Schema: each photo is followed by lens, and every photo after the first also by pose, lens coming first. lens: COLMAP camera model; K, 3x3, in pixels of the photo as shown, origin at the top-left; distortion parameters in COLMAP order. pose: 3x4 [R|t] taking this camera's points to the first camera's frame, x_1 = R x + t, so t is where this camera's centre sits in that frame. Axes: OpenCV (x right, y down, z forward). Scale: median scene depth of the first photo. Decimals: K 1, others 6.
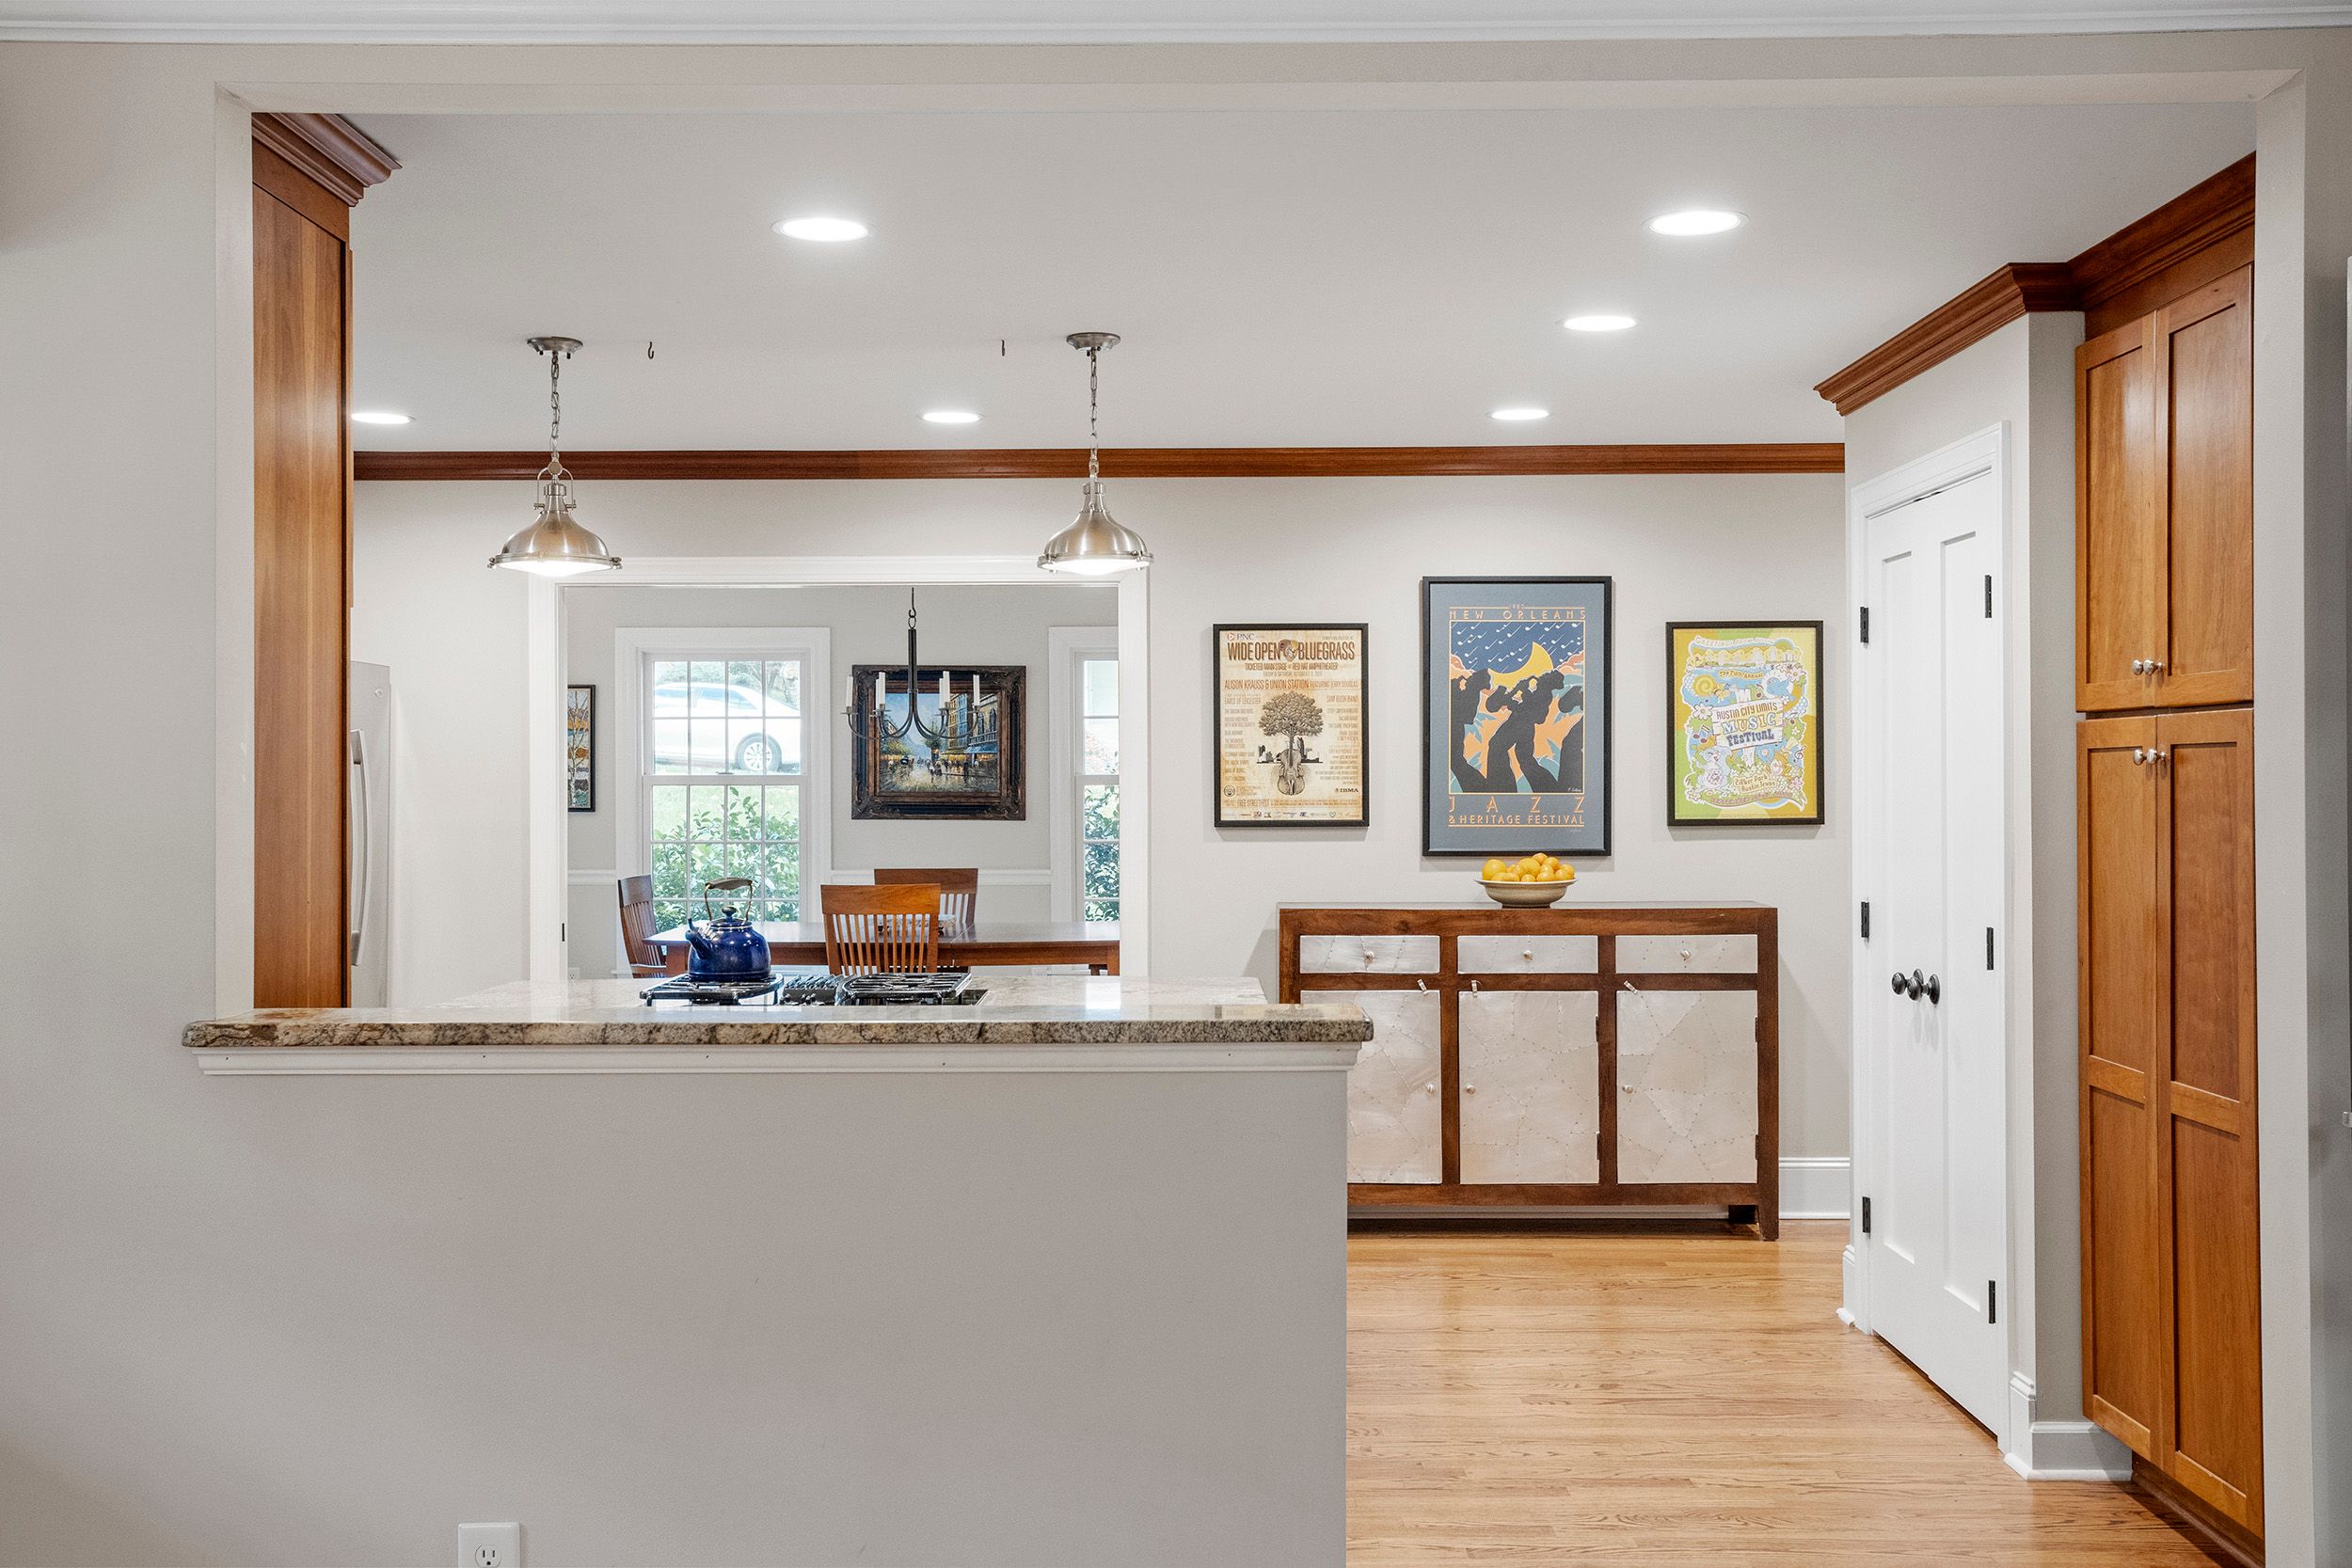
lens RADIAL K [[2313.6, 0, 1179.4], [0, 2313.6, 773.2], [0, 0, 1]] dist [0.017377, 0.004739]
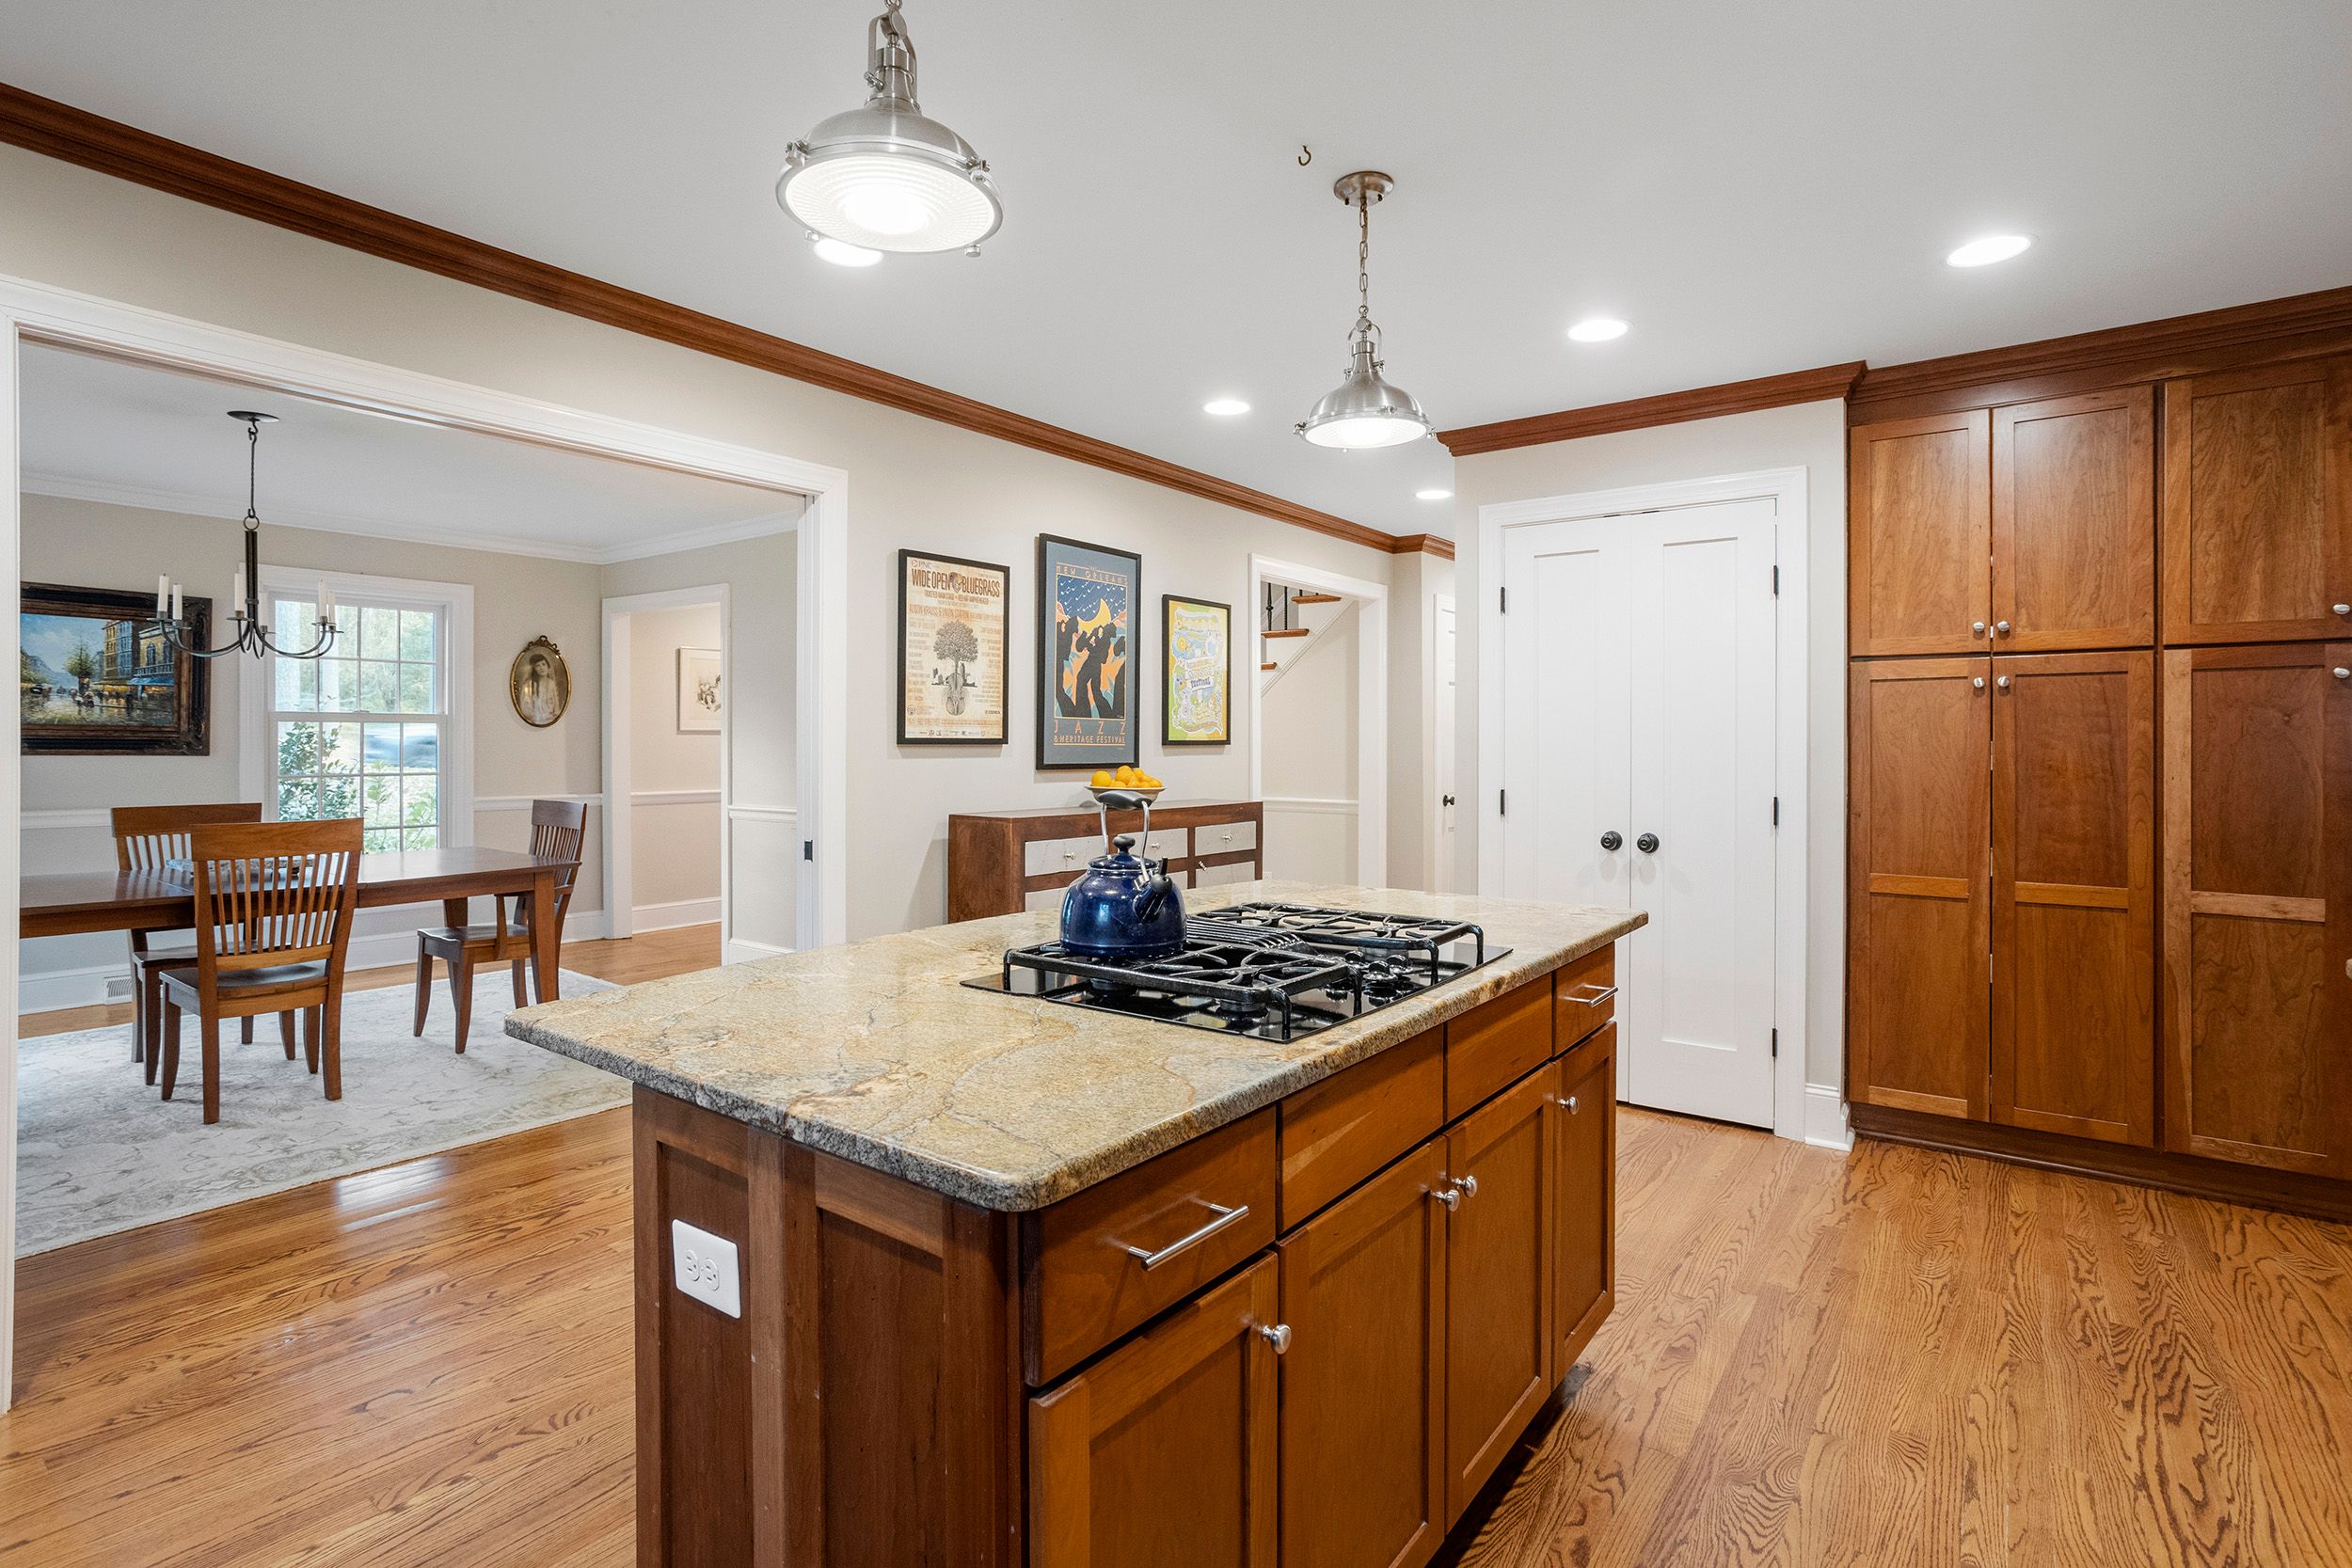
lens RADIAL K [[1163.1, 0, 1171.7], [0, 1163.1, 750.6], [0, 0, 1]] dist [0.000160, 0.004856]
pose [[0.608413, 0.001228, 0.793620, -0.325254], [-0.003247, 0.999994, 0.000942, 0.025281], [-0.793614, -0.003150, 0.608413, 0.584883]]
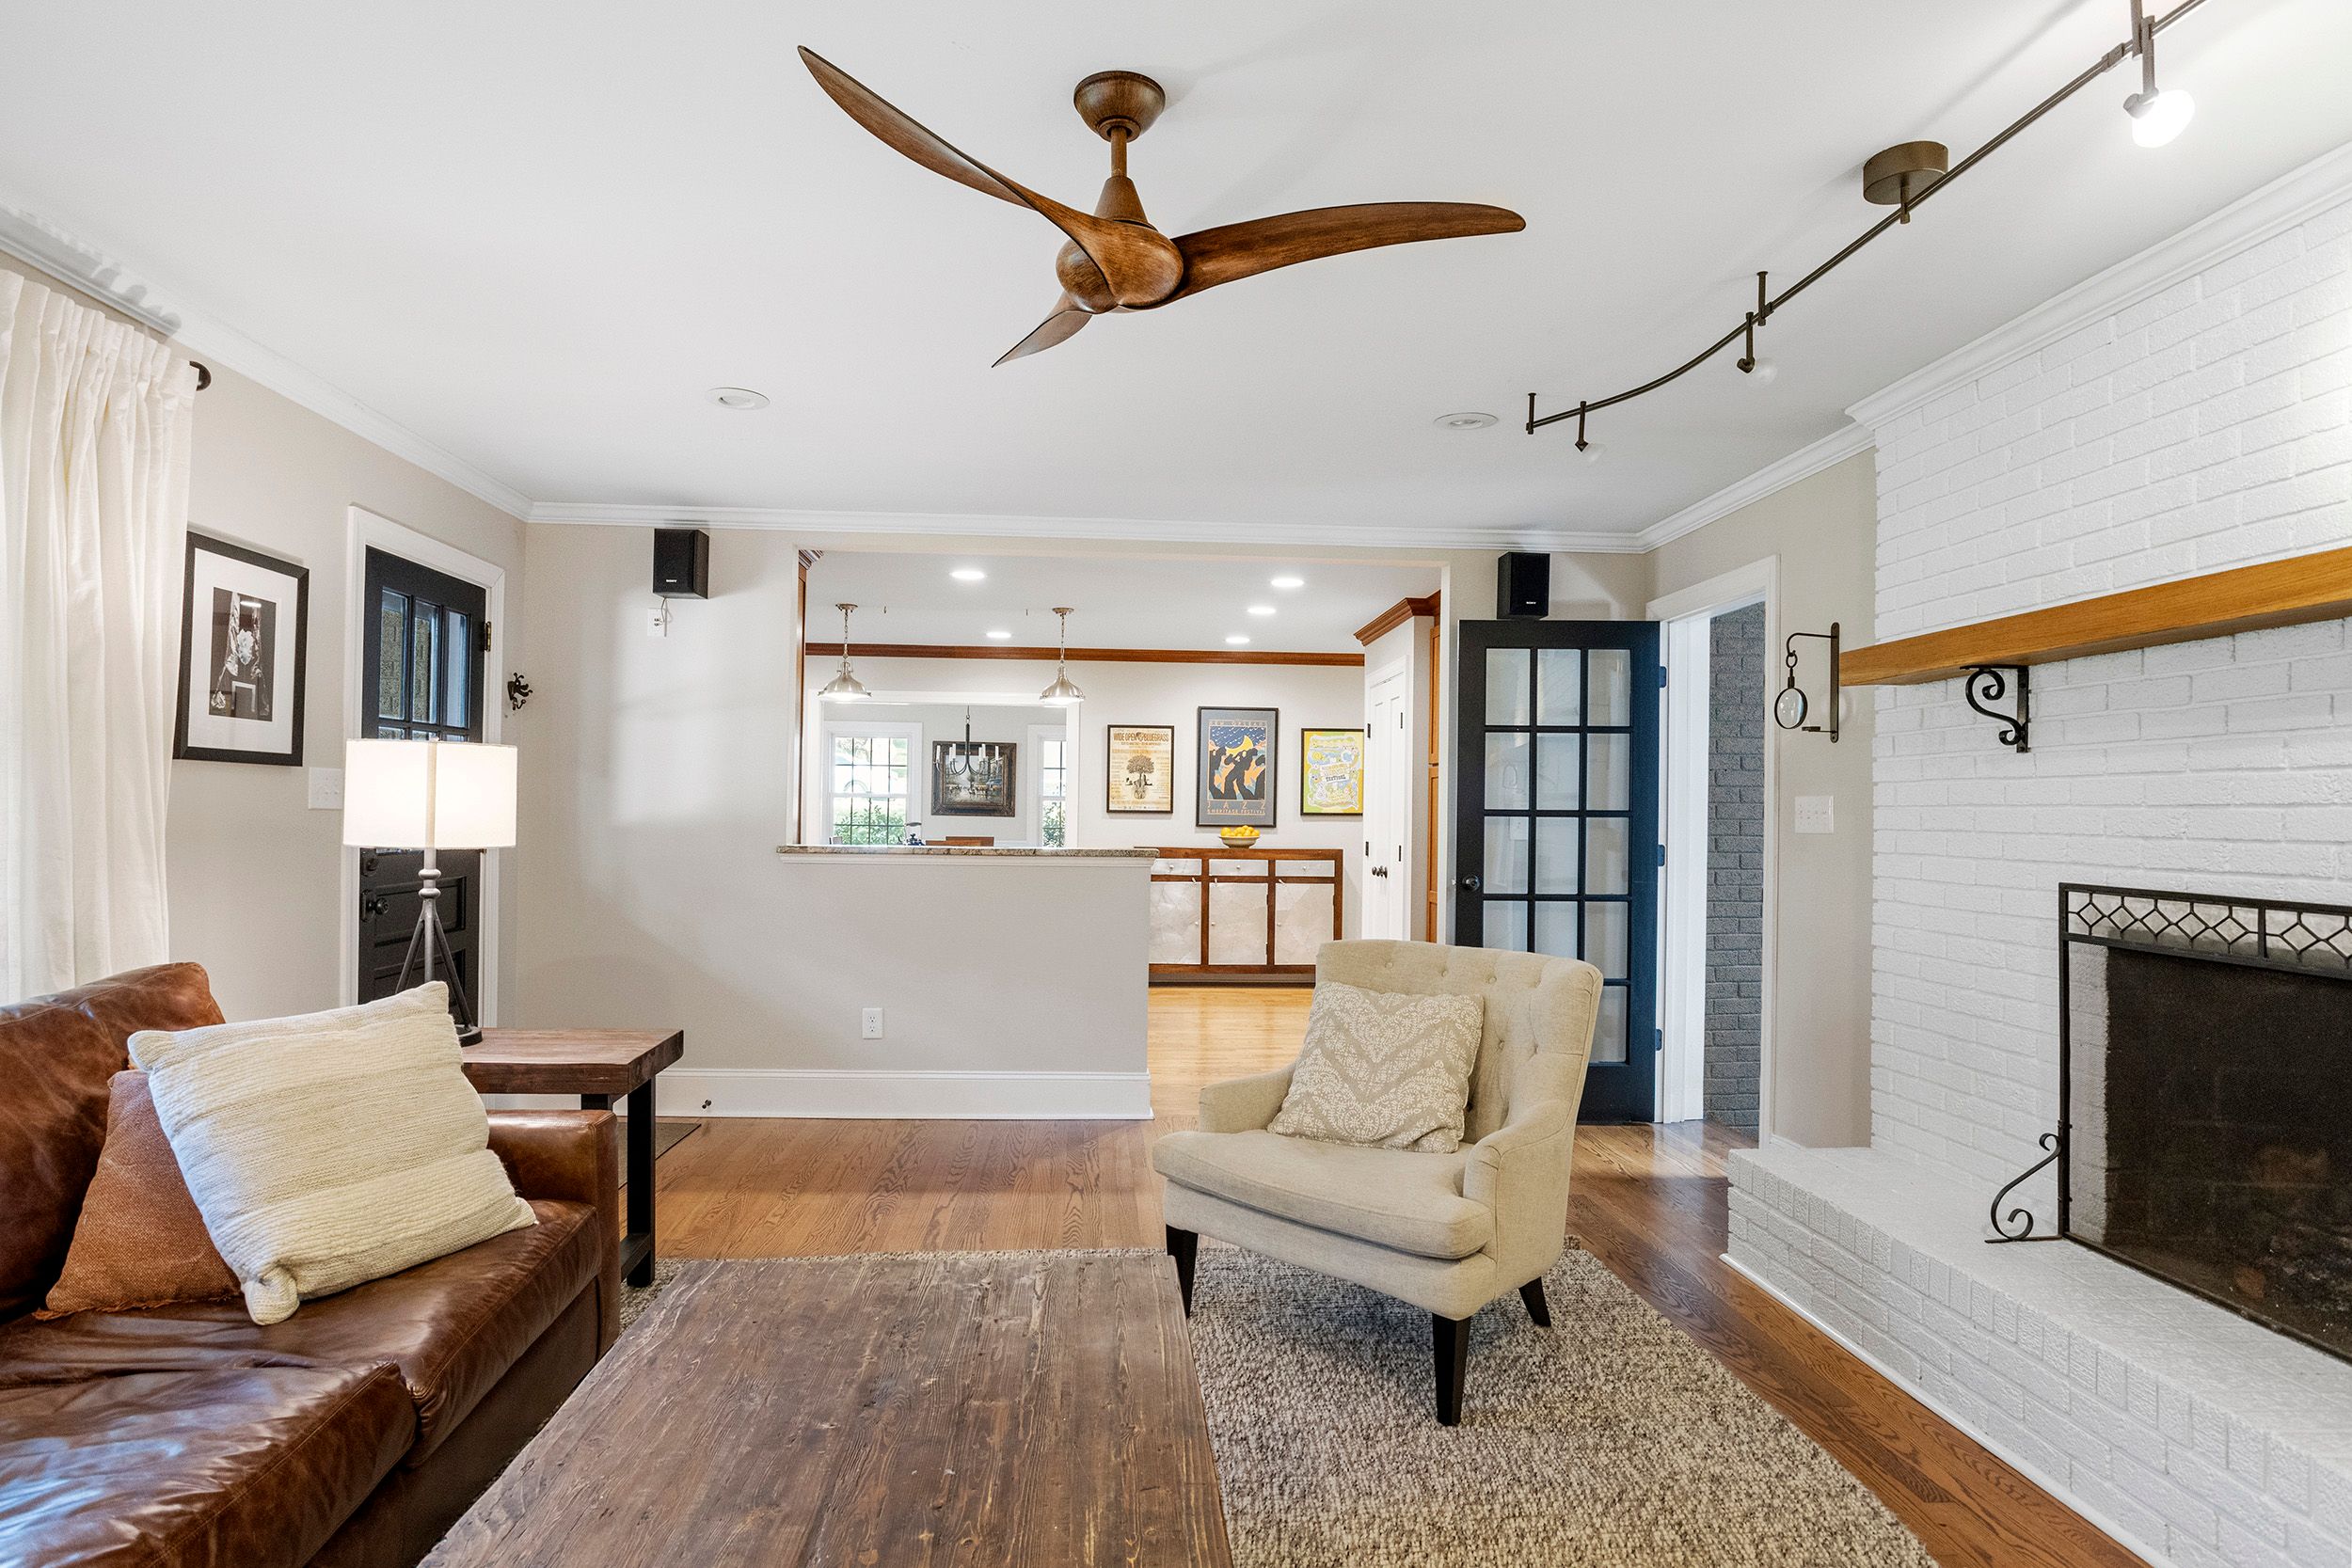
lens RADIAL K [[1349.7, 0, 1172.0], [0, 1349.7, 813.8], [0, 0, 1]] dist [-0.002400, 0.000155]
pose [[0.997597, 0.017581, 0.067012, -0.010150], [-0.017576, 0.999845, -0.000659, 0.024517], [-0.067013, -0.000520, 0.997752, -0.353657]]
